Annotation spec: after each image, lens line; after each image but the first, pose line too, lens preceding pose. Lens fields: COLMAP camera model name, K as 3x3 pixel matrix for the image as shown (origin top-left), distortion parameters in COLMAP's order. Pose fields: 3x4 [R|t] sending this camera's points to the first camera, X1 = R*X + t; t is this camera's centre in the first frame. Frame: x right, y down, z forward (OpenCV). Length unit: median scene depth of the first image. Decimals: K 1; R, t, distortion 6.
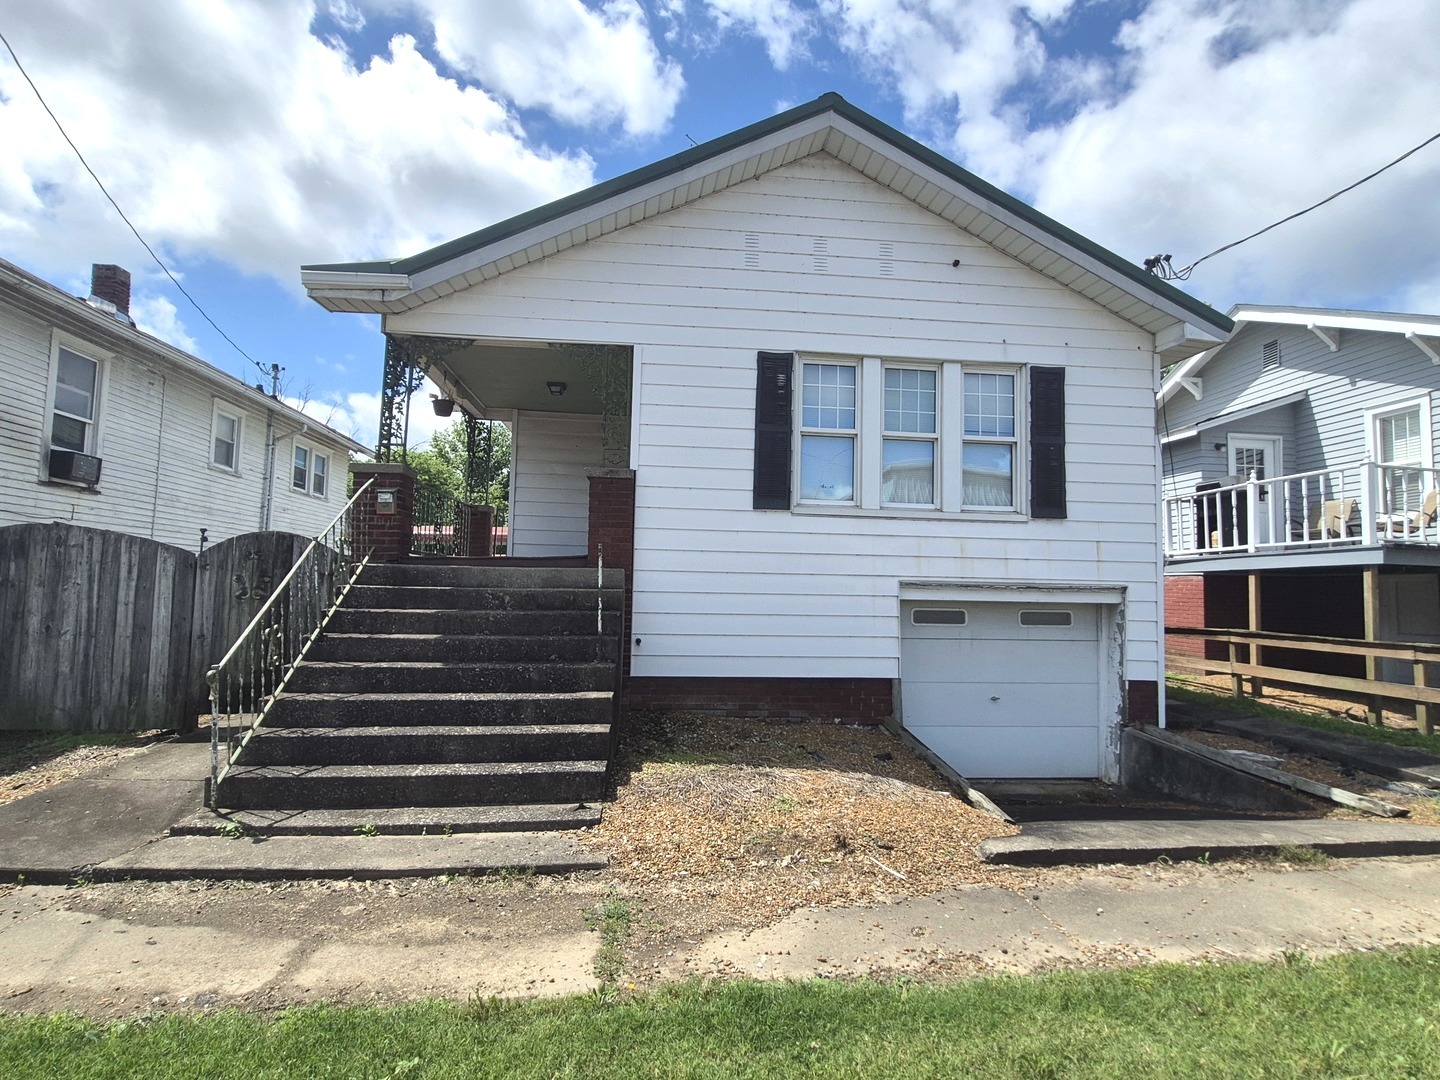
lens RADIAL K [[573.8, 0, 727.1], [0, 573.8, 538.9], [0, 0, 1]] dist [-0.018373, -0.000105]
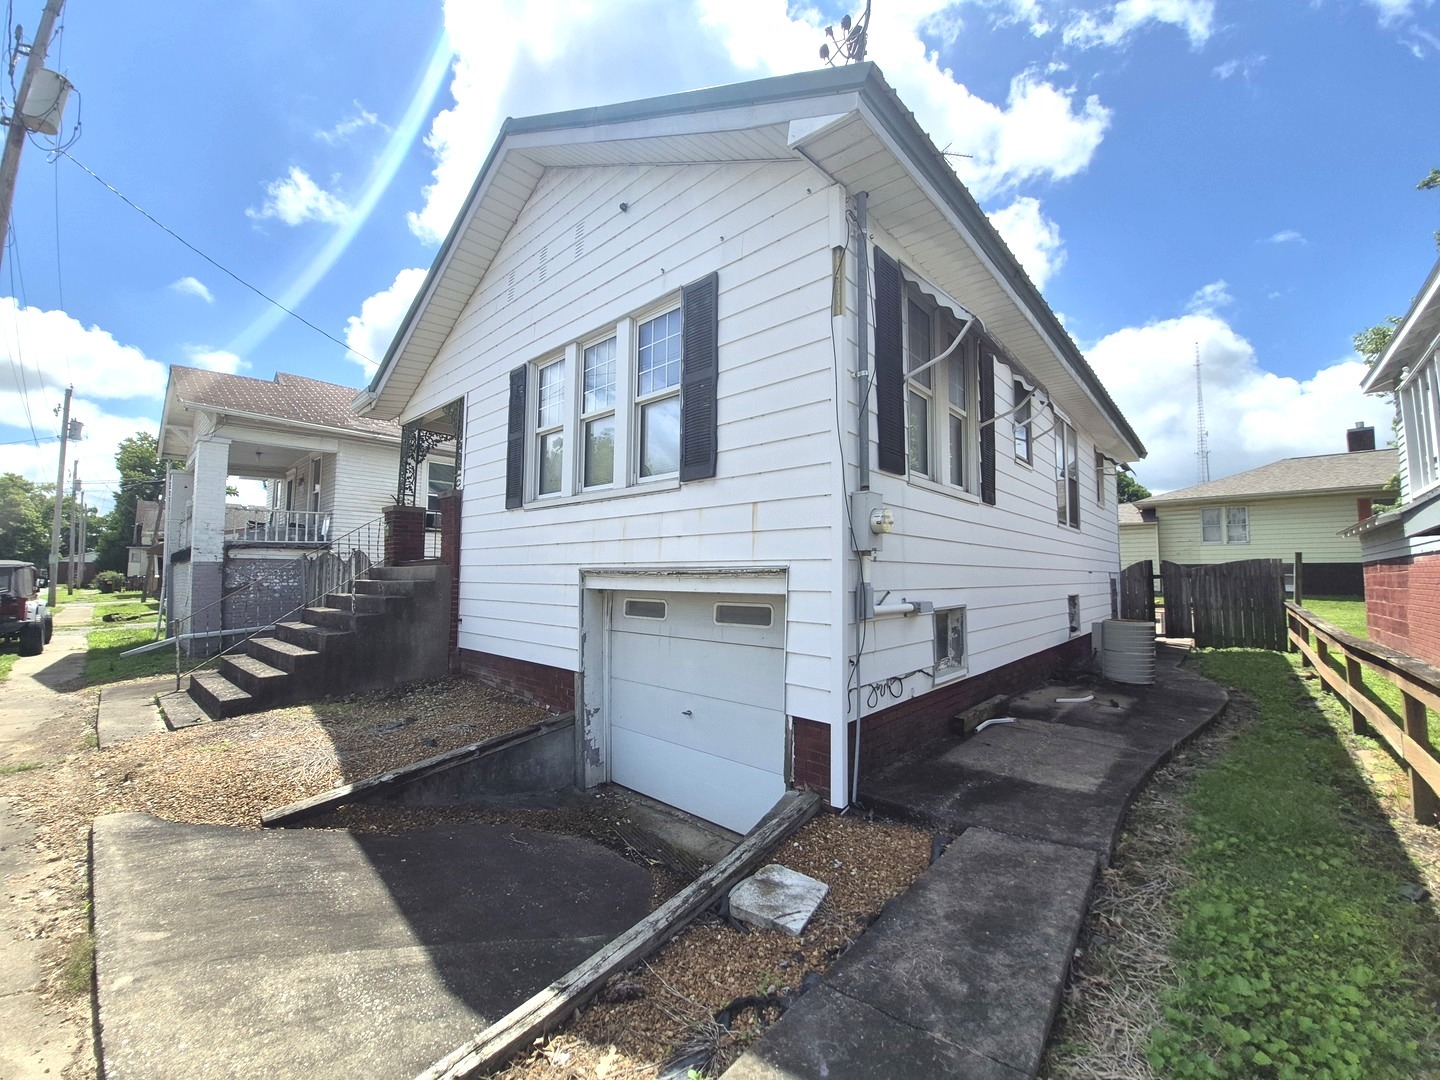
lens RADIAL K [[573.8, 0, 727.1], [0, 573.8, 538.9], [0, 0, 1]] dist [-0.018373, -0.000105]
pose [[0.691258, -0.066886, -0.719506, 1.129462], [0.050516, 0.997744, -0.044219, 0.076589], [0.720840, -0.005780, 0.693077, 0.506730]]
